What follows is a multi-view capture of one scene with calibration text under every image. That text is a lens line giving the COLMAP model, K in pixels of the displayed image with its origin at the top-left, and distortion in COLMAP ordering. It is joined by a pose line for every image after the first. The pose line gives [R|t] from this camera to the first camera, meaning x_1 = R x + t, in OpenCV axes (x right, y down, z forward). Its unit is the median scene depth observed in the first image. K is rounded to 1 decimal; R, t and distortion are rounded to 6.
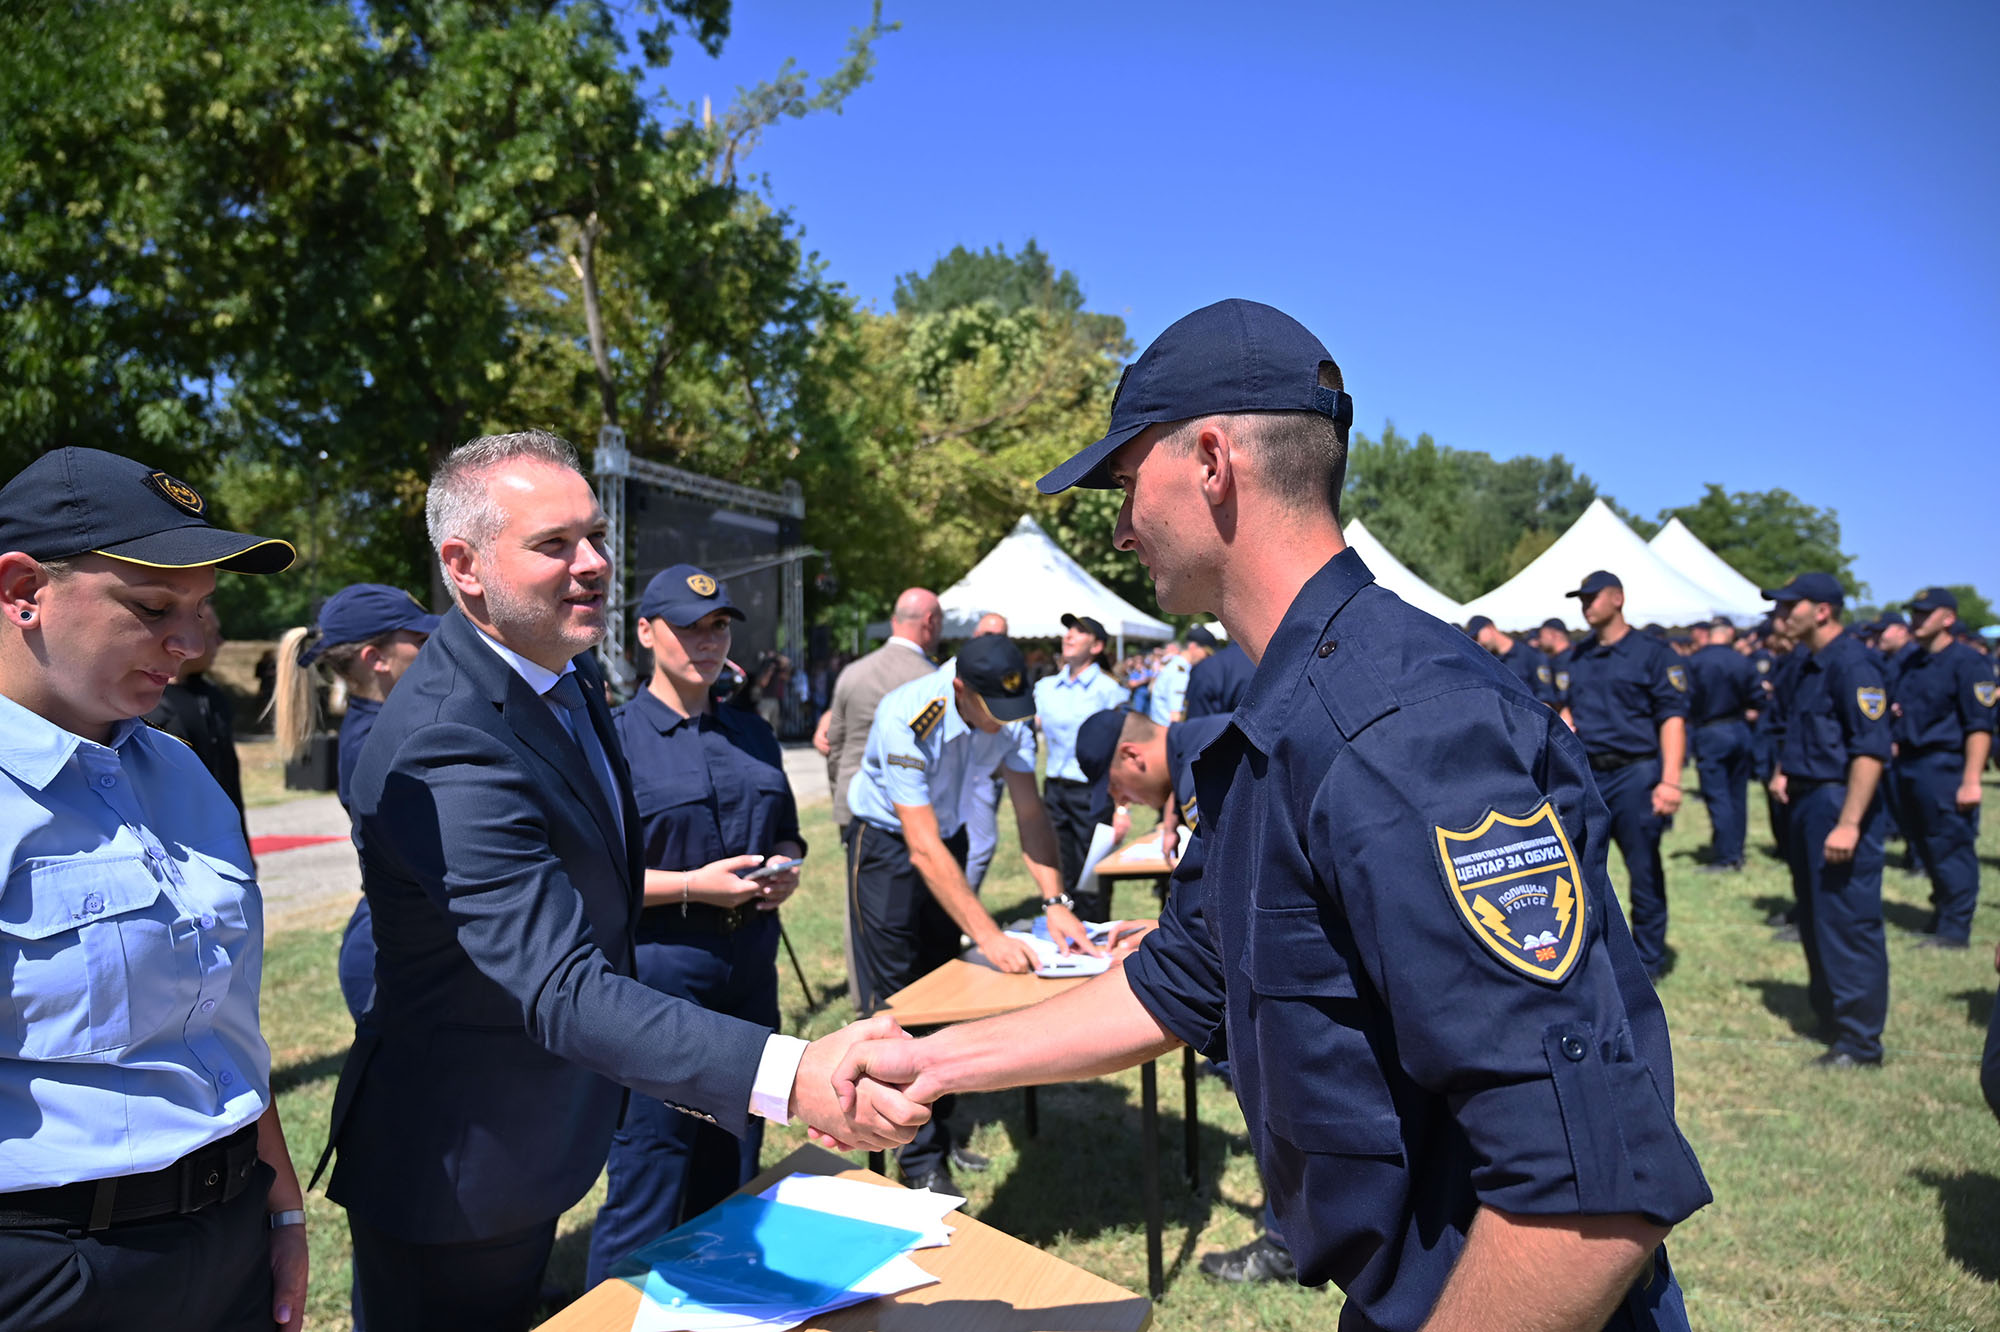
lens RADIAL K [[1344.3, 0, 993.6], [0, 1344.3, 671.3], [0, 0, 1]] dist [0.000064, -0.000247]
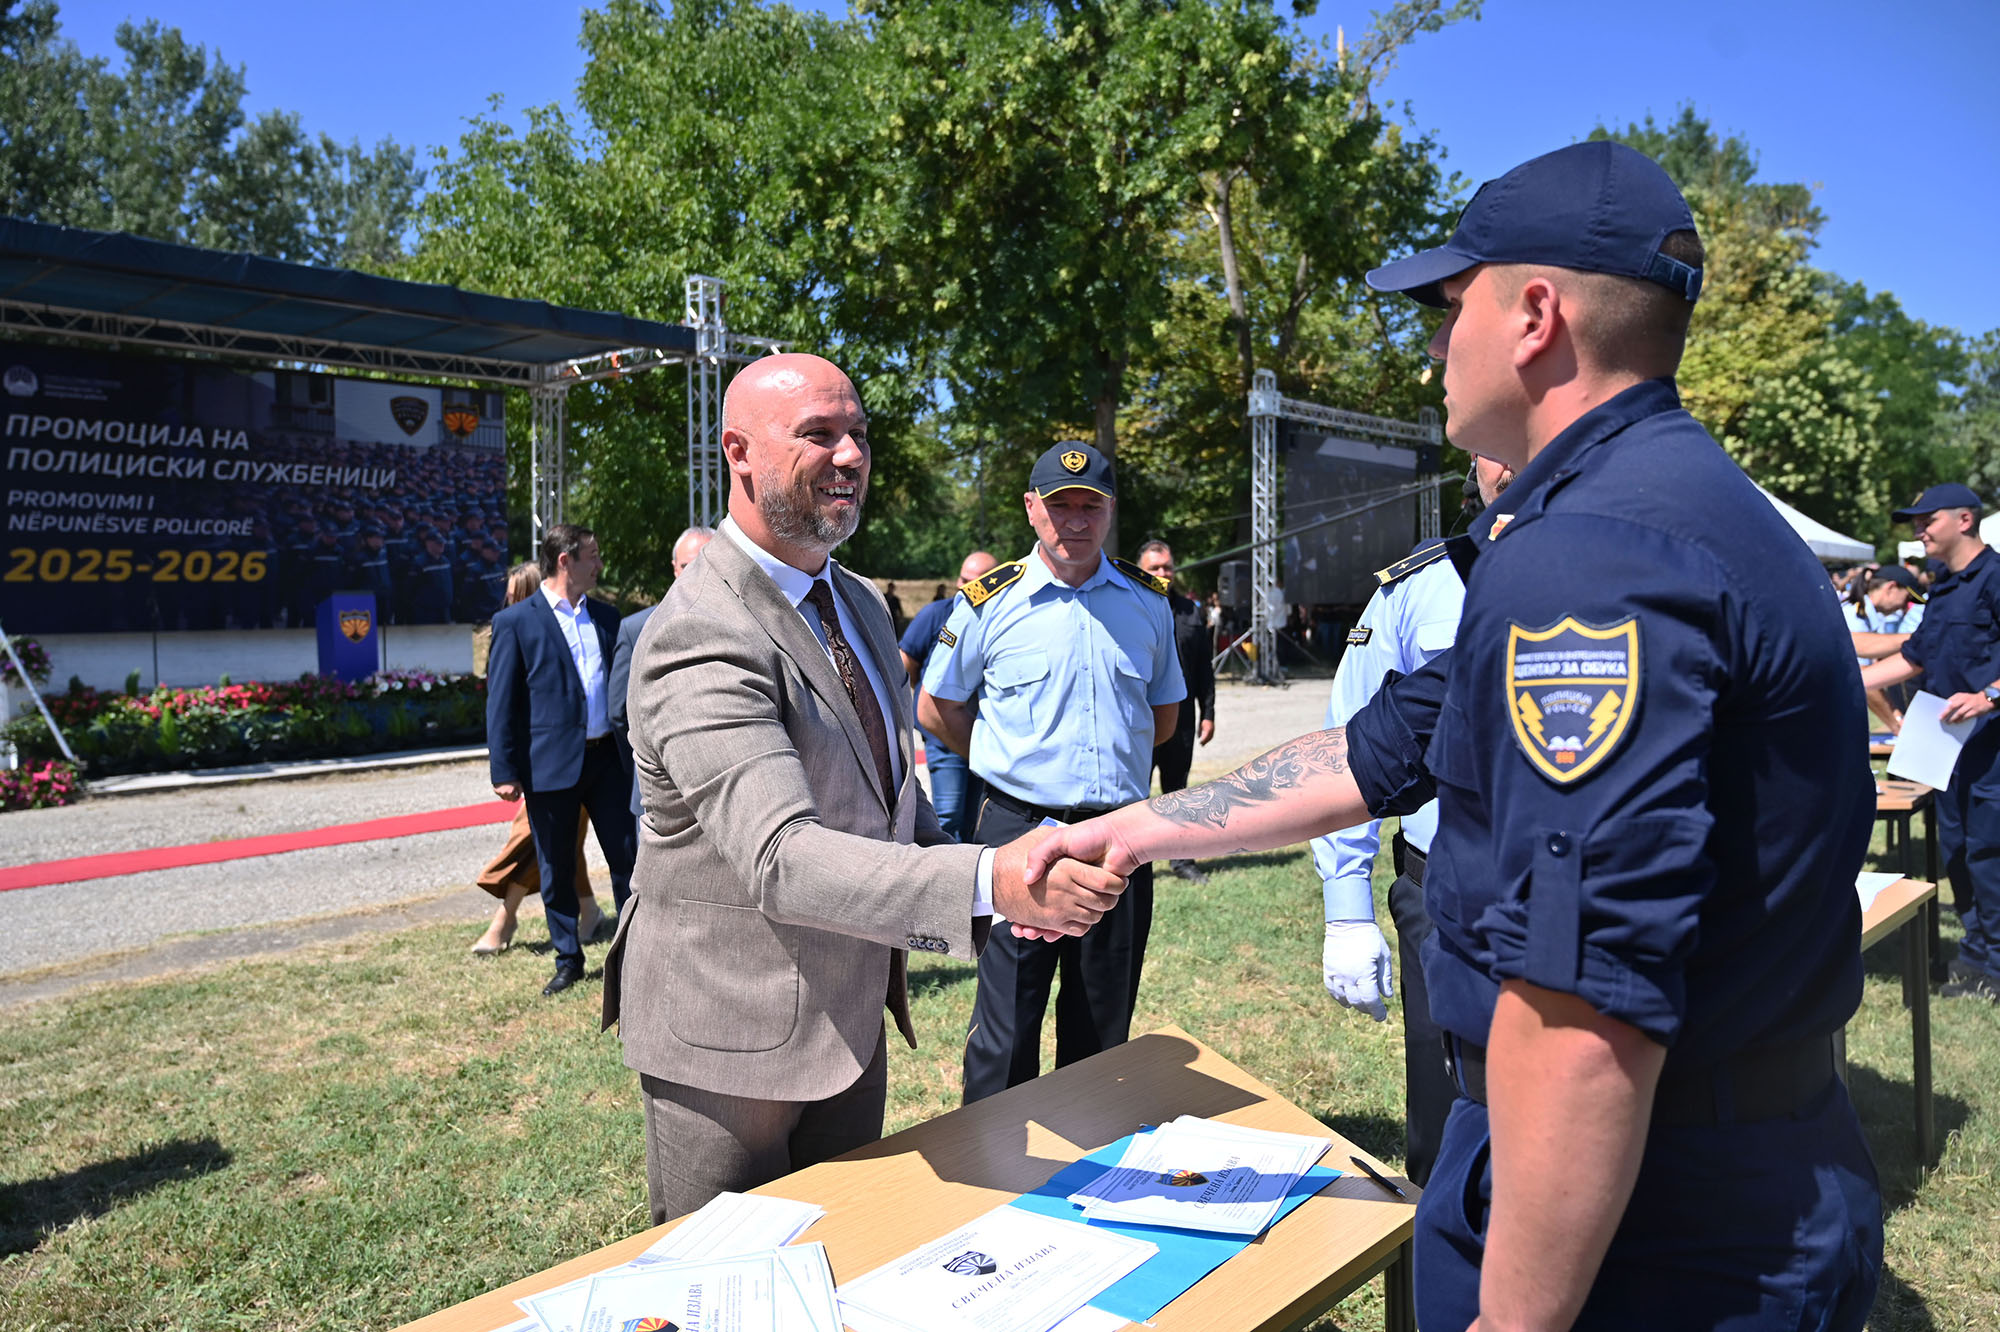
lens RADIAL K [[1419.0, 0, 1009.3], [0, 1419.0, 656.5], [0, 0, 1]] dist [-0.000216, 0.002797]
pose [[0.917405, 0.004447, -0.397930, -0.016666], [0.010081, 0.999357, 0.034409, 0.002555], [0.397827, -0.035578, 0.916770, -0.085176]]
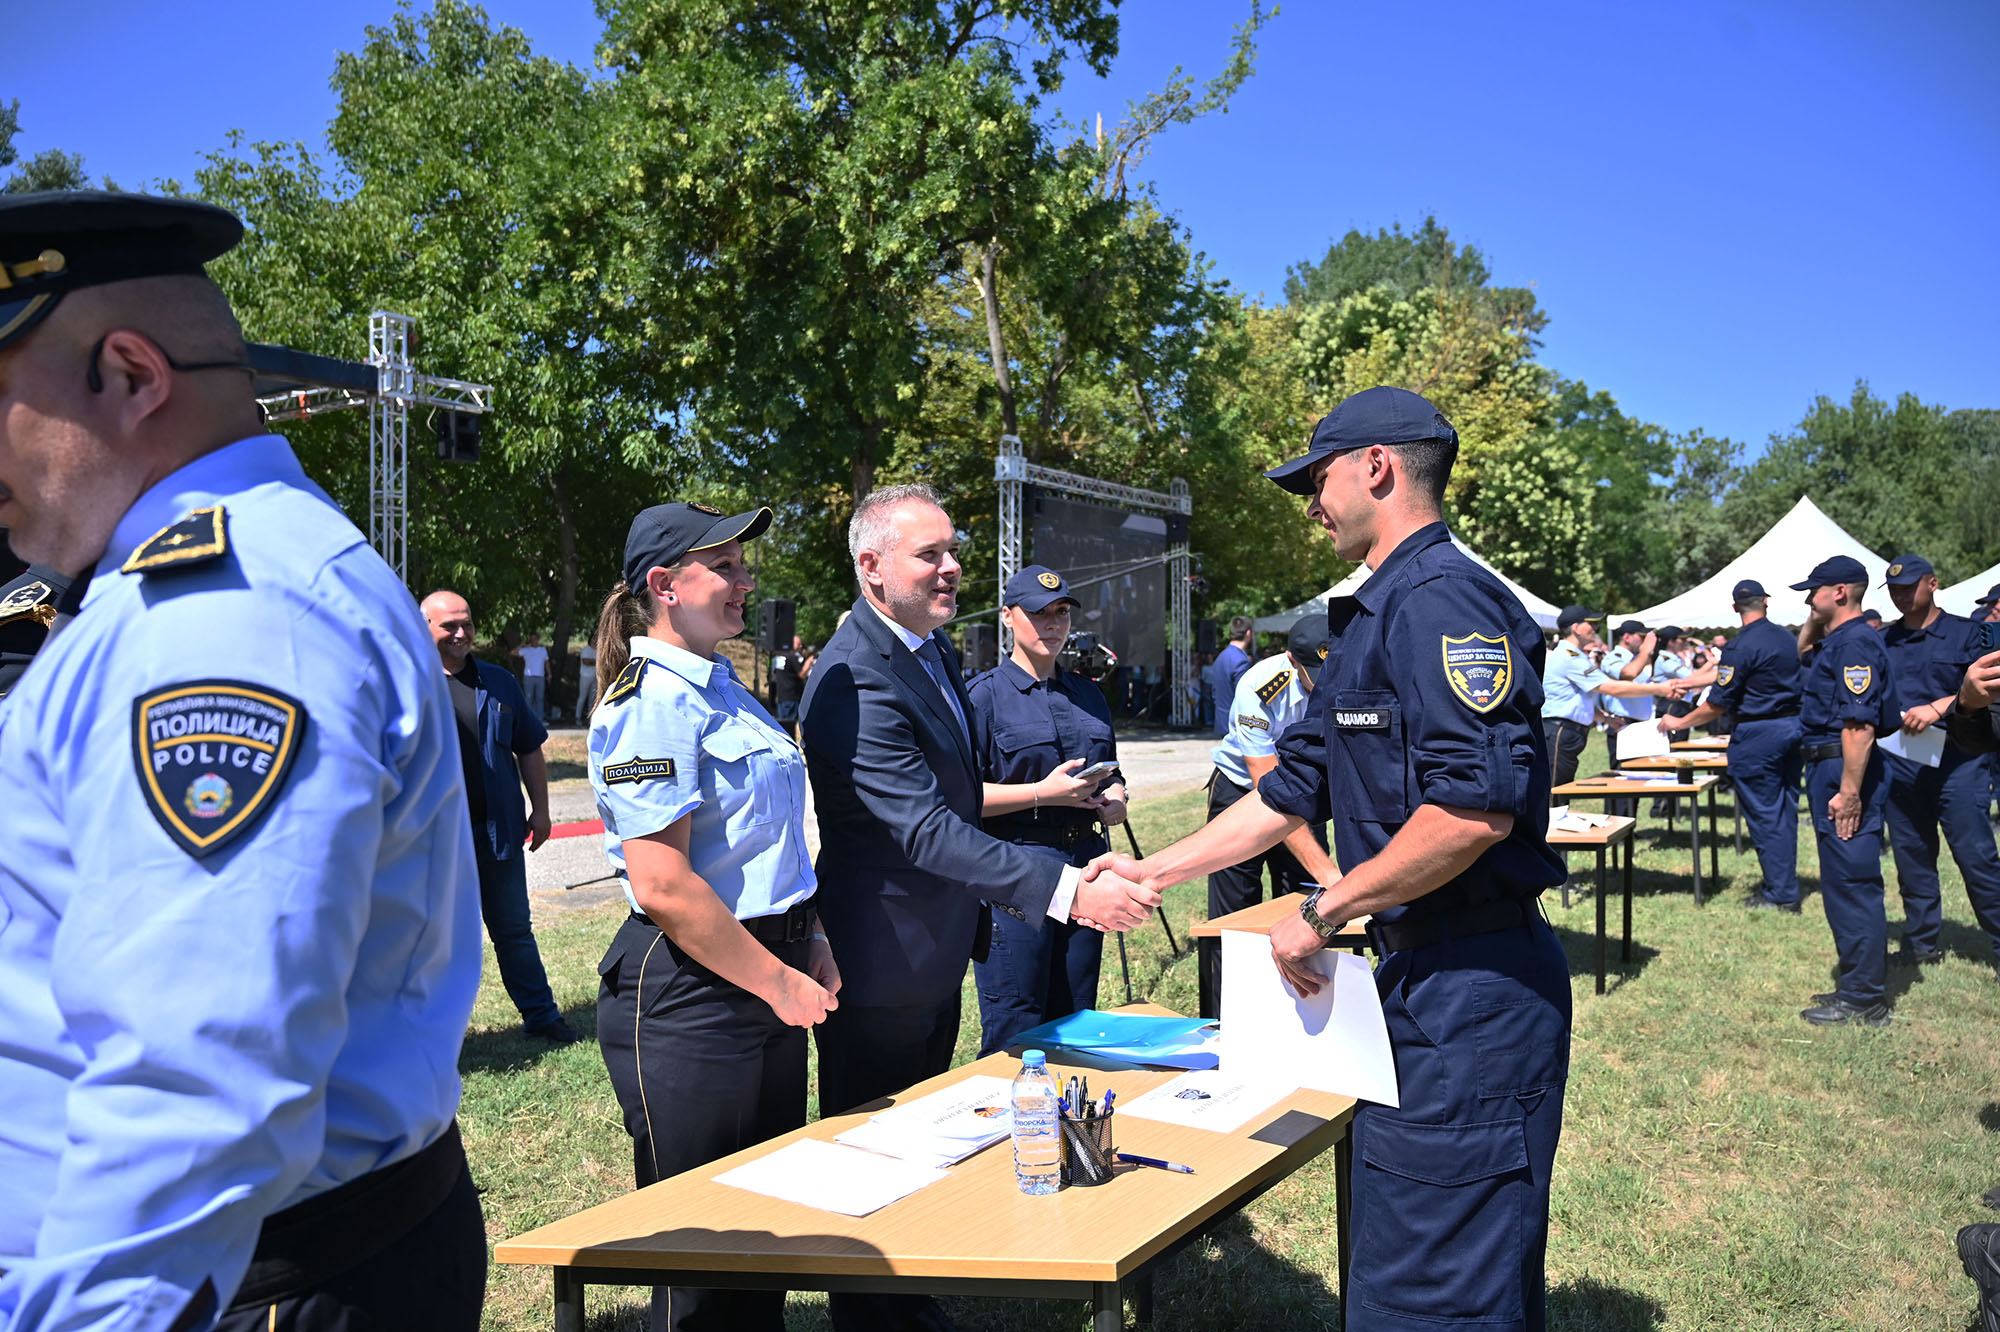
lens RADIAL K [[1344.3, 0, 993.6], [0, 1344.3, 671.3], [0, 0, 1]] dist [0.000064, -0.000247]
pose [[0.957965, 0.000265, -0.286886, 0.008693], [0.000555, 0.999996, 0.002775, 0.002654], [0.286885, -0.002818, 0.957961, -0.025358]]
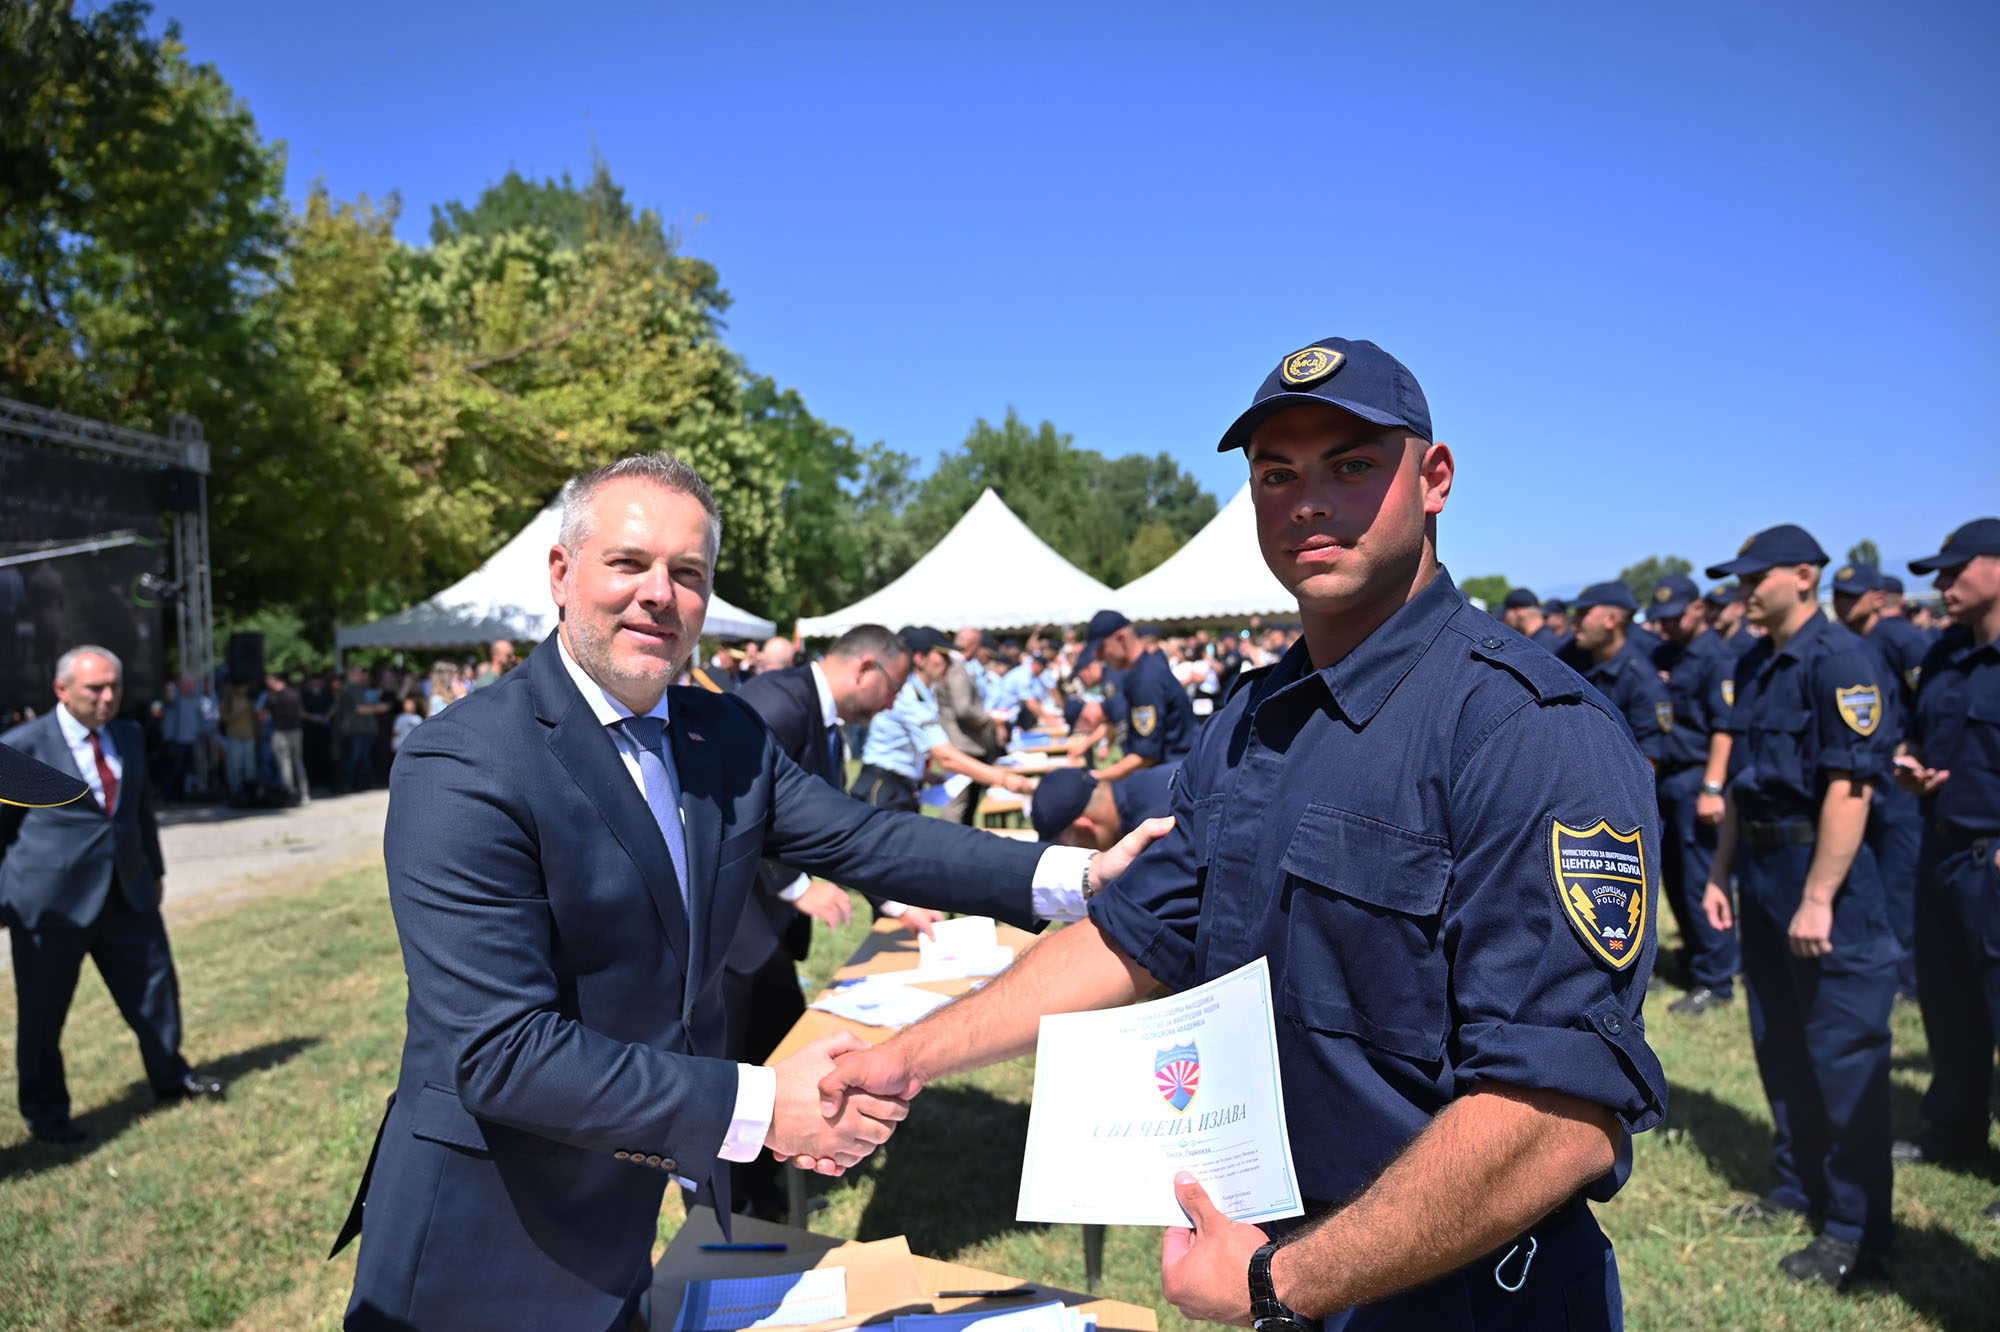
lens RADIAL K [[1358.6, 0, 997.0], [0, 1358.6, 662.5], [0, 0, 1]] dist [-0.003444, -0.000305]
pose [[0.961905, -0.030074, 0.271724, 0.050154], [0.032073, 0.999481, -0.002916, -0.003787], [-0.271496, 0.011520, 0.962371, 0.233085]]
